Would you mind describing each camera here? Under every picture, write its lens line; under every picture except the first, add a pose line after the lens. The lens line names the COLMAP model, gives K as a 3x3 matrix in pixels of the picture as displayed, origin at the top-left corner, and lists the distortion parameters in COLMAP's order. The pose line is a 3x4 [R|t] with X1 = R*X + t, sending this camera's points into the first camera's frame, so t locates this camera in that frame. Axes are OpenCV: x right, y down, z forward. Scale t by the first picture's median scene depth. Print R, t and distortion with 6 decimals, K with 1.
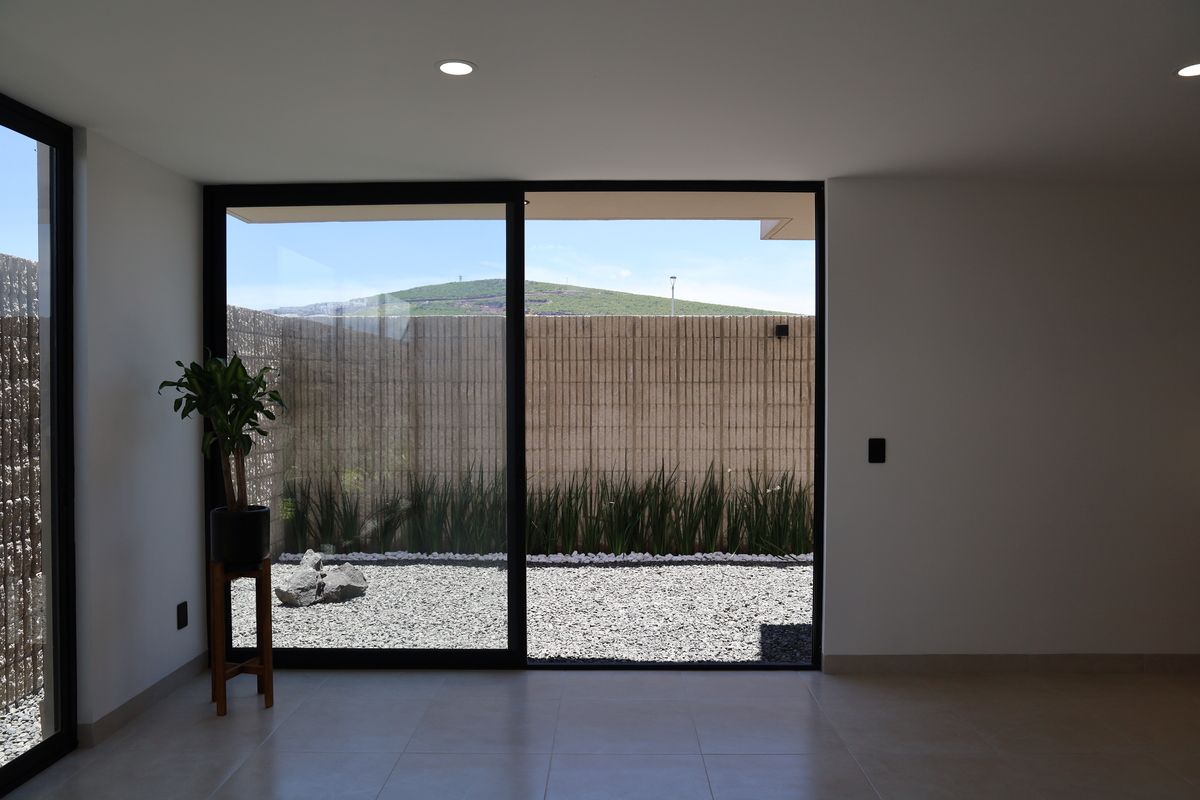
lens RADIAL K [[894.2, 0, 600.0], [0, 894.2, 400.0], [0, 0, 1]] dist [-0.009004, 0.043335]
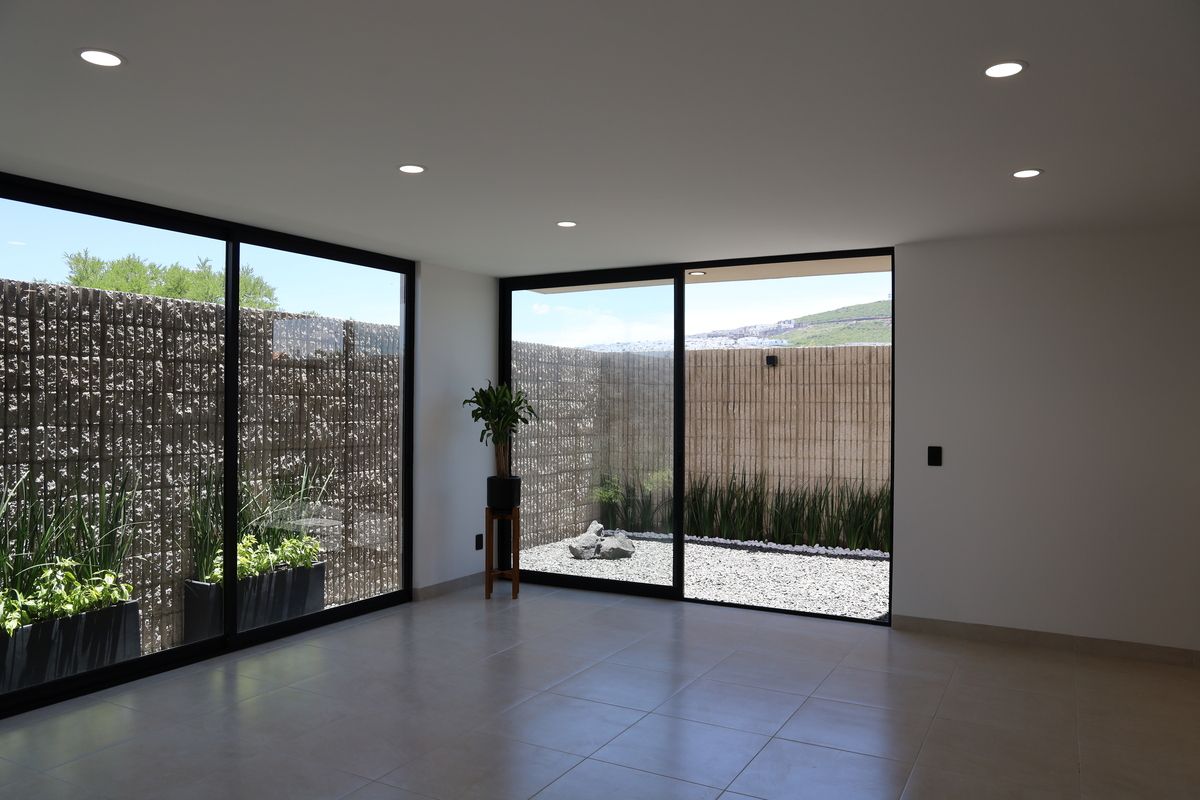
lens RADIAL K [[894.2, 0, 600.0], [0, 894.2, 400.0], [0, 0, 1]] dist [-0.009004, 0.043335]
pose [[0.890277, 0.004312, -0.455399, 0.254607], [-0.014648, 0.999709, -0.019169, 0.004180], [0.455184, 0.023736, 0.890081, -0.195625]]
